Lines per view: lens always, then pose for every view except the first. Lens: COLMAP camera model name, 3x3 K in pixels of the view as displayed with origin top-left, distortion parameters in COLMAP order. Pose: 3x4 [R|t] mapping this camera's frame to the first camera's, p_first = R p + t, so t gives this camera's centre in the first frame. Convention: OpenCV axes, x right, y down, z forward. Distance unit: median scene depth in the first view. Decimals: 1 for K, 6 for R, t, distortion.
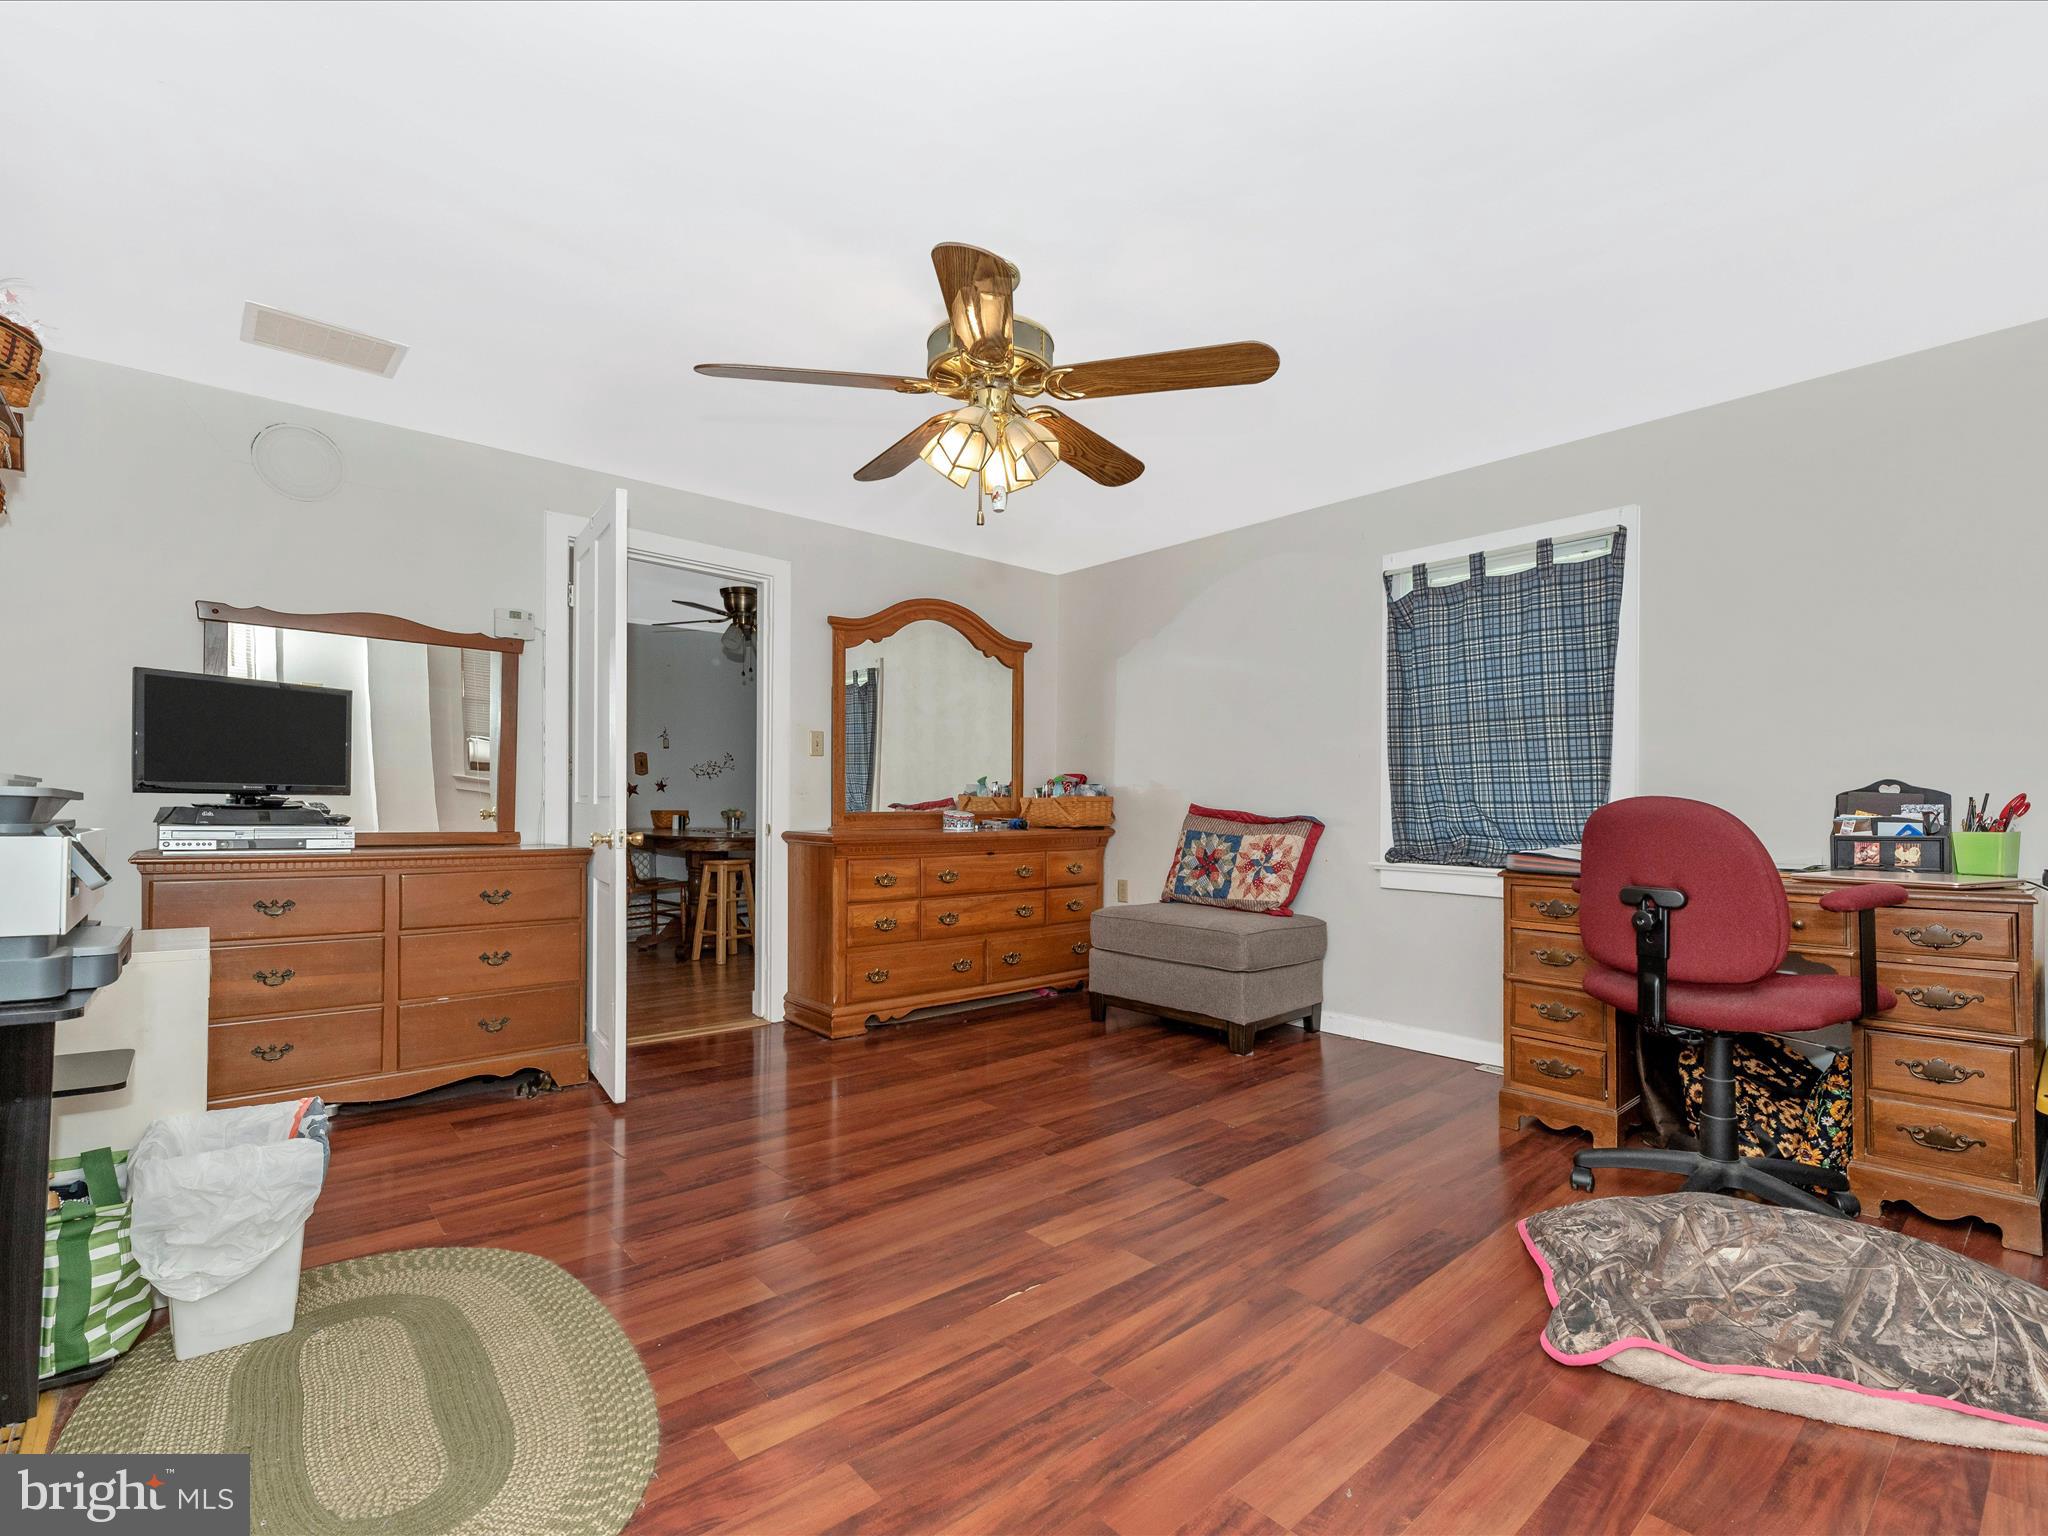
lens RADIAL K [[897.7, 0, 1022.9], [0, 897.7, 802.6], [0, 0, 1]] dist [0.009480, -0.002196]
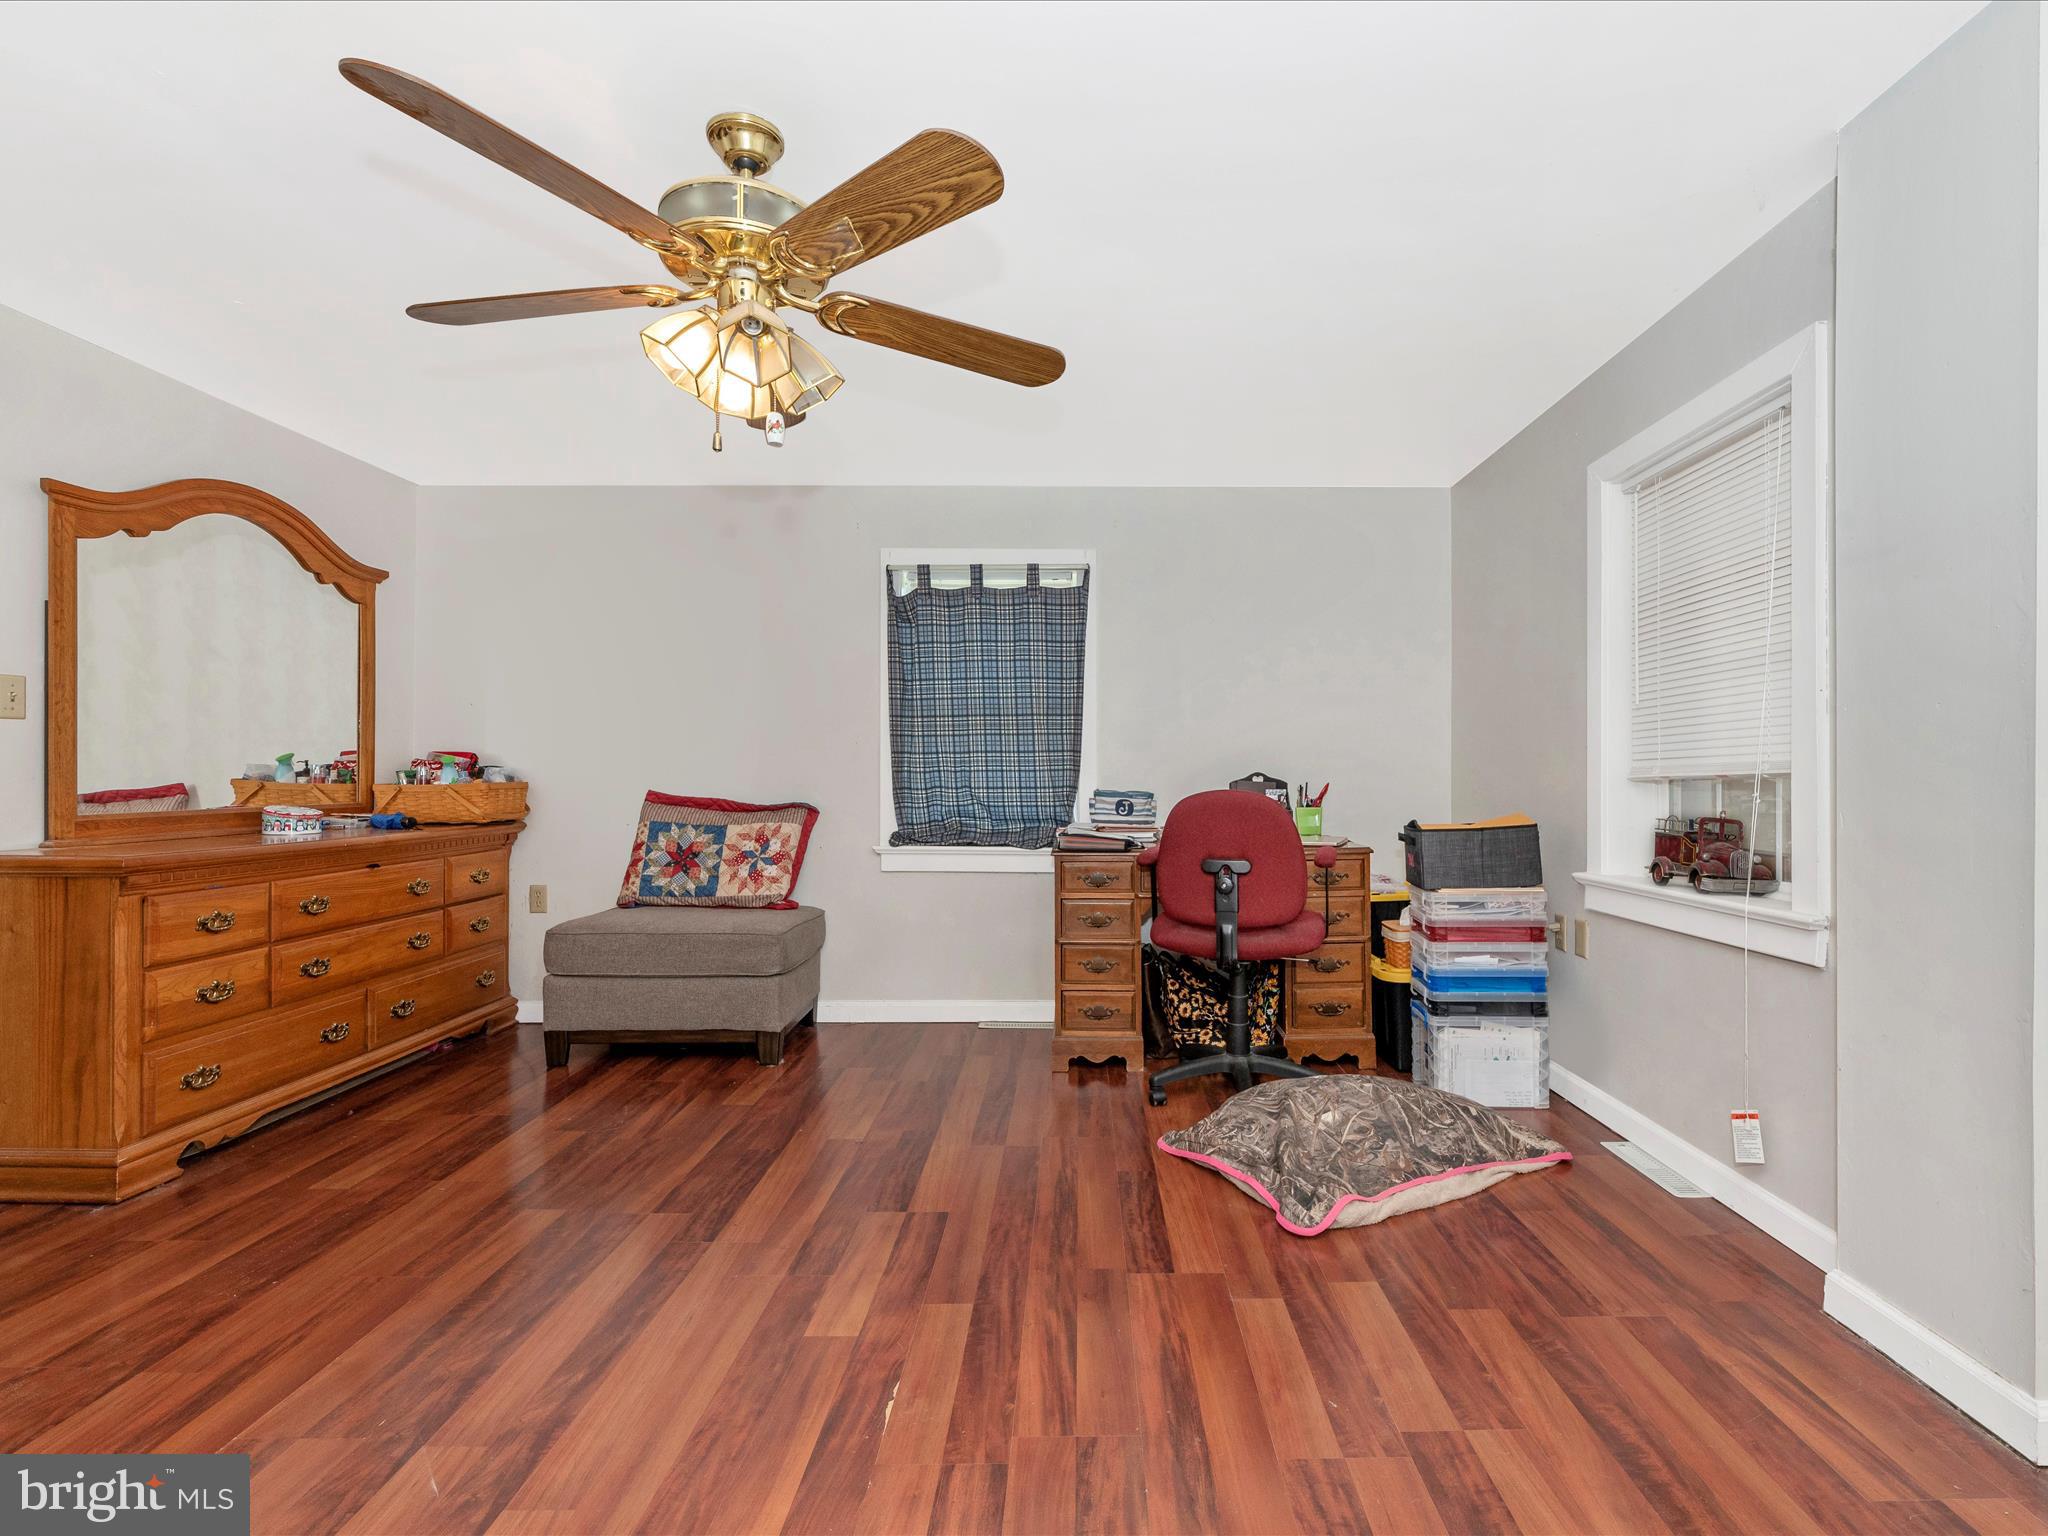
lens RADIAL K [[927.7, 0, 1024.4], [0, 927.7, 771.3], [0, 0, 1]] dist [0.006495, -0.002367]
pose [[0.688127, -0.003165, 0.725584, -0.262843], [0.004569, 0.999990, 0.000029, -0.019009], [-0.725576, 0.003295, 0.688134, 0.153135]]
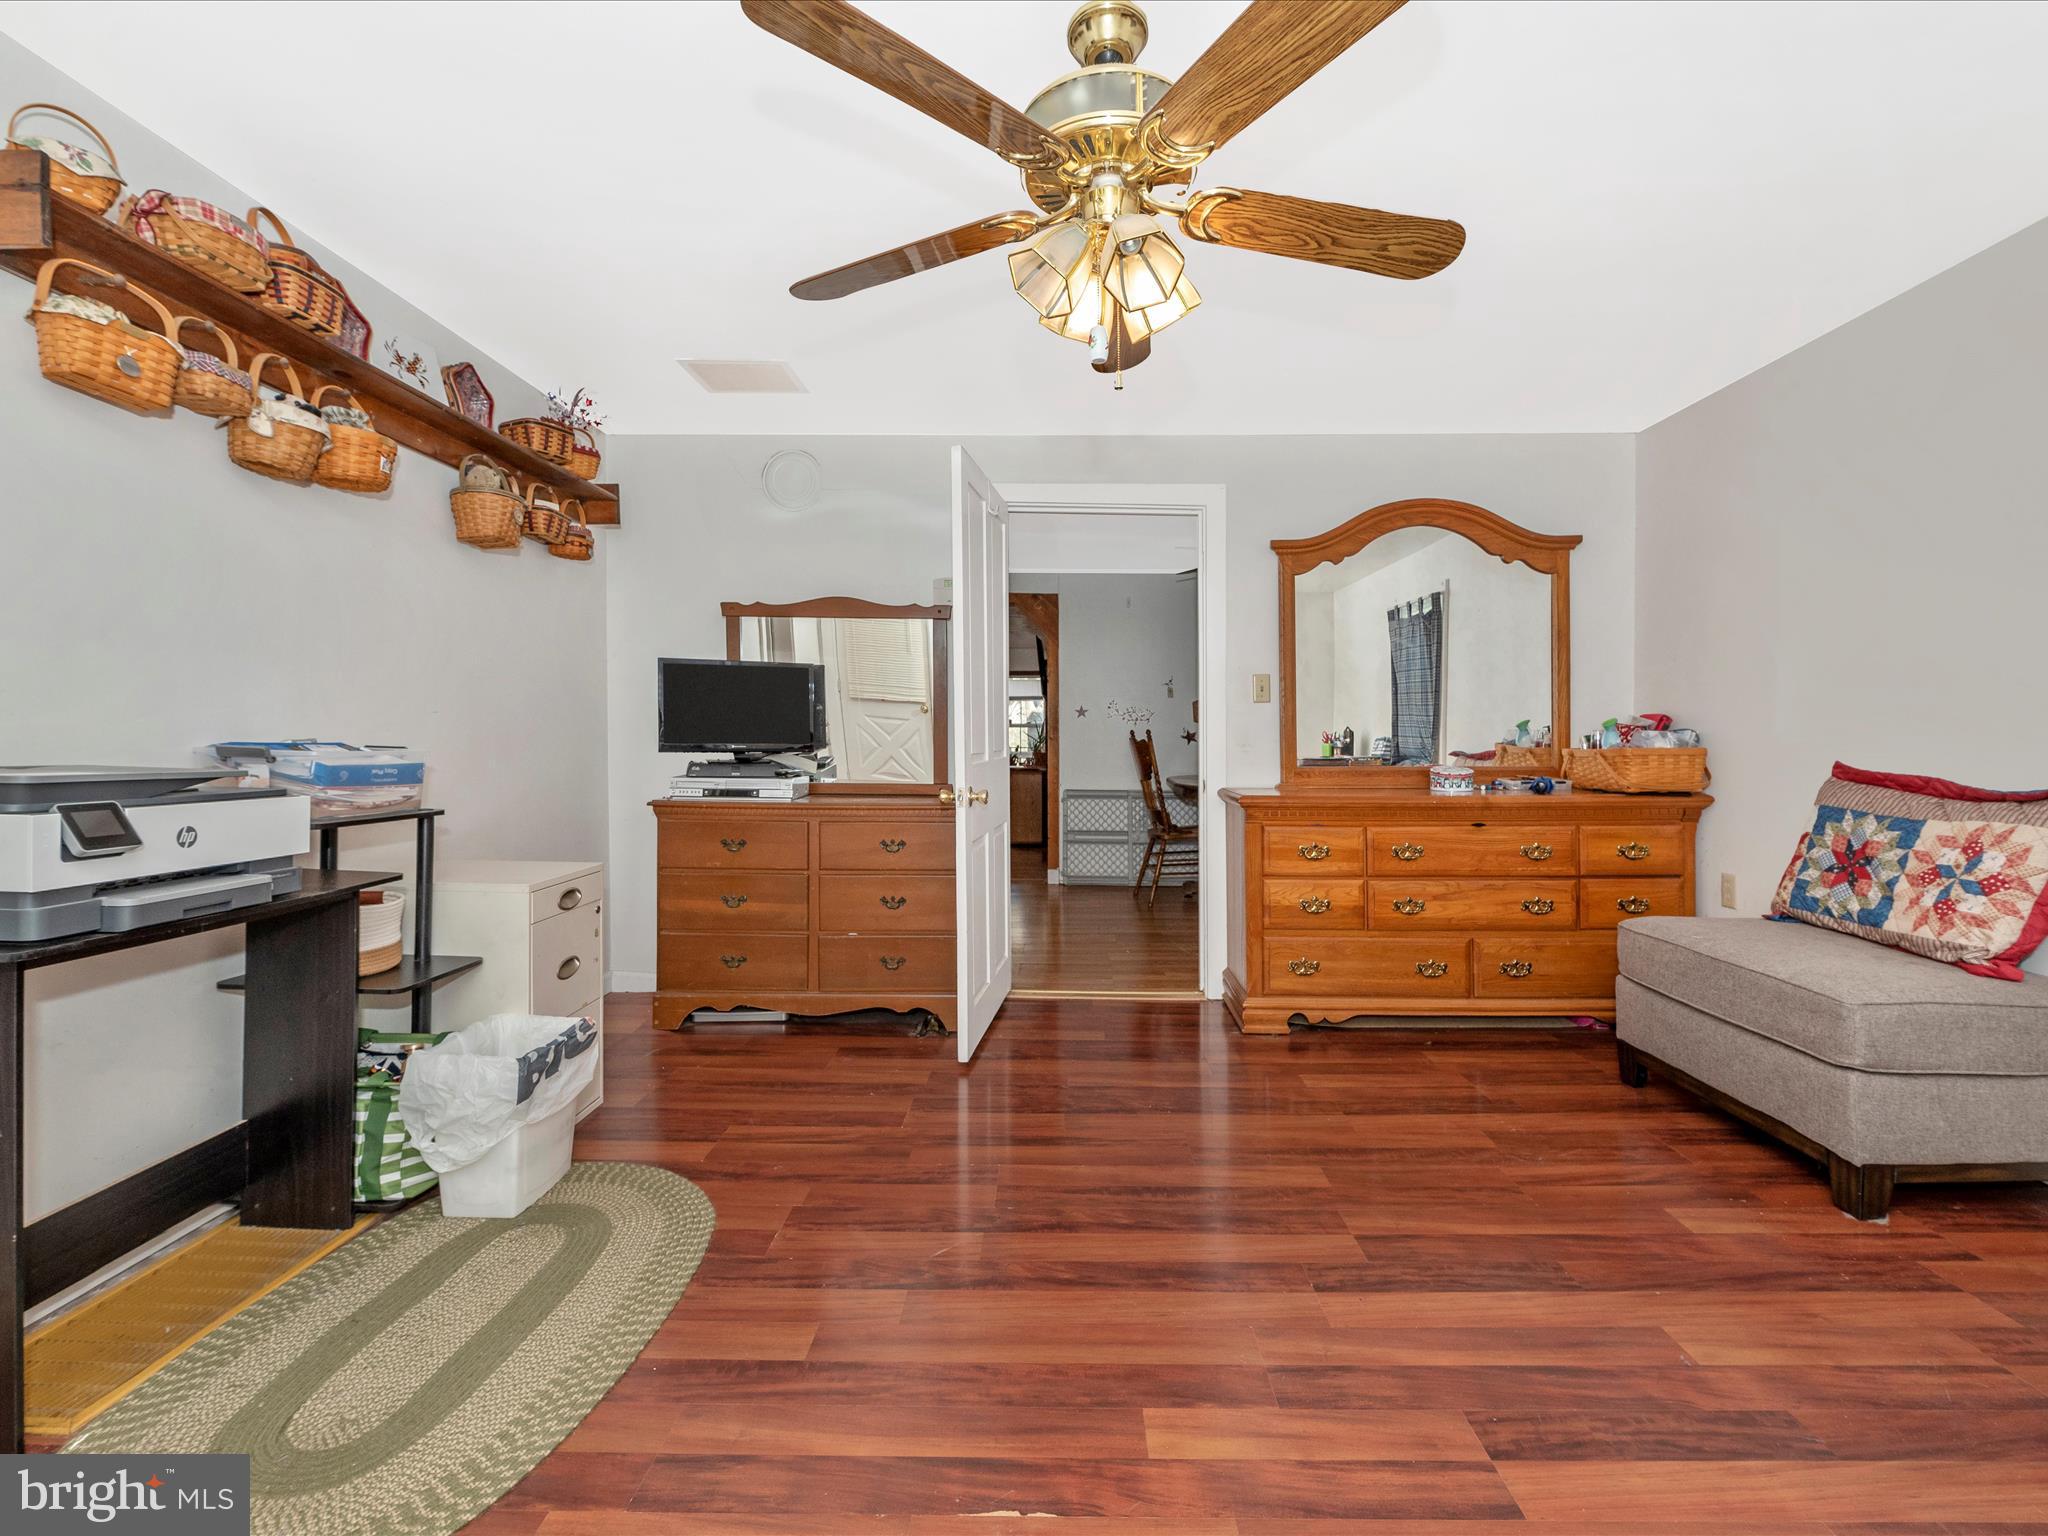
lens RADIAL K [[897.7, 0, 1060.6], [0, 897.7, 742.2], [0, 0, 1]] dist [0.009480, -0.002196]
pose [[0.766958, -0.003545, -0.641687, 0.219687], [0.003068, 0.999994, -0.001858, -0.014942], [0.641690, -0.000544, 0.766964, 0.243912]]
